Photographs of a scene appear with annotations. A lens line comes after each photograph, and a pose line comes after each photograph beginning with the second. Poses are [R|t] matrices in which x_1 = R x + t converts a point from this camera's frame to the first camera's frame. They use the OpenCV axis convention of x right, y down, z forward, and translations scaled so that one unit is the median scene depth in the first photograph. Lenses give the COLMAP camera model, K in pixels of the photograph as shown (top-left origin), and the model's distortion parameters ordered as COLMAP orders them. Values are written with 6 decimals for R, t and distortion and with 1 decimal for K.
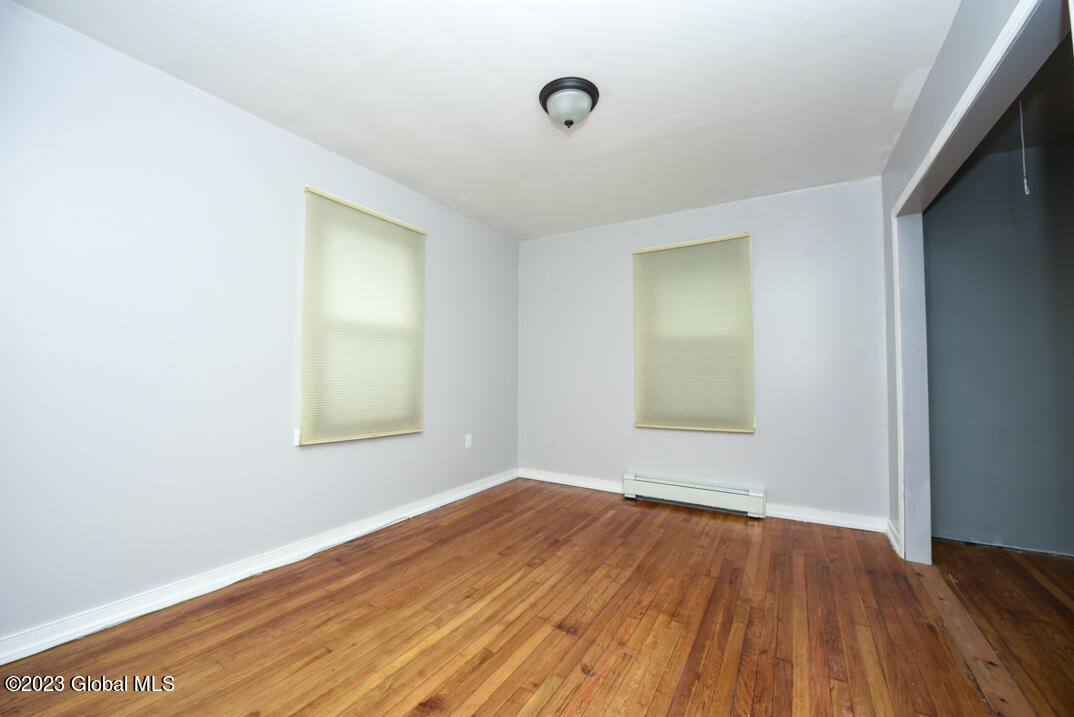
lens RADIAL K [[426.8, 0, 542.4], [0, 426.8, 358.8], [0, 0, 1]] dist [-0.009052, -0.000864]
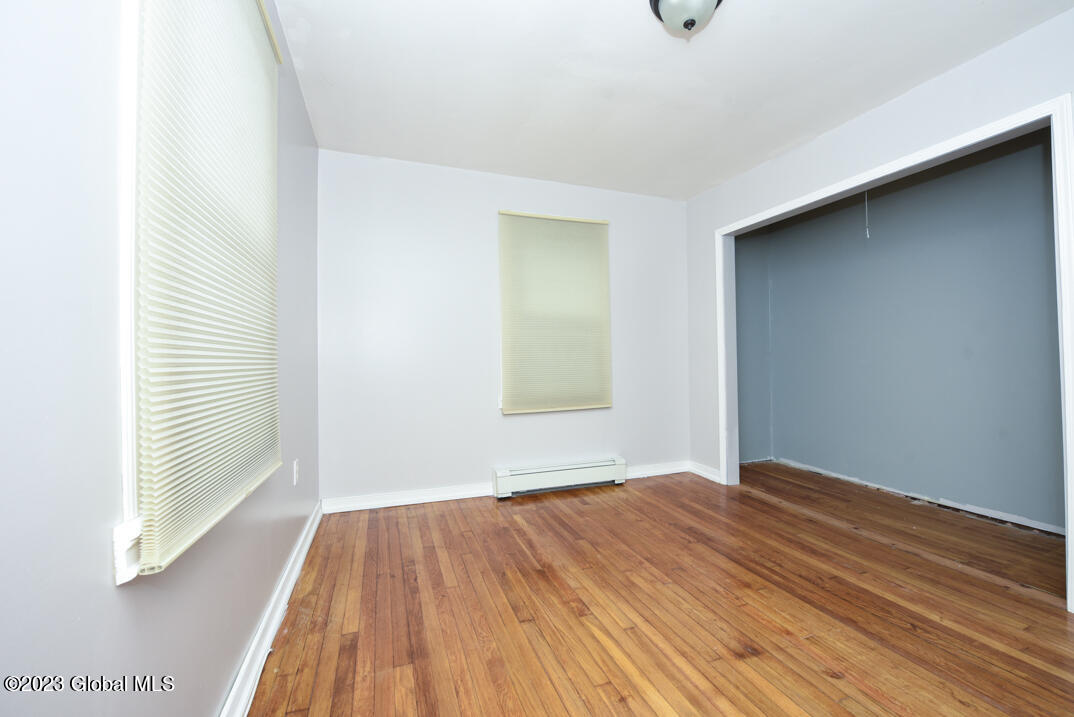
lens RADIAL K [[426.8, 0, 546.1], [0, 426.8, 360.5], [0, 0, 1]] dist [-0.009052, -0.000864]
pose [[0.620518, -0.005207, 0.784175, -0.554991], [-0.020021, 0.999547, 0.022480, 0.038743], [-0.783936, -0.029650, 0.620133, 0.545552]]
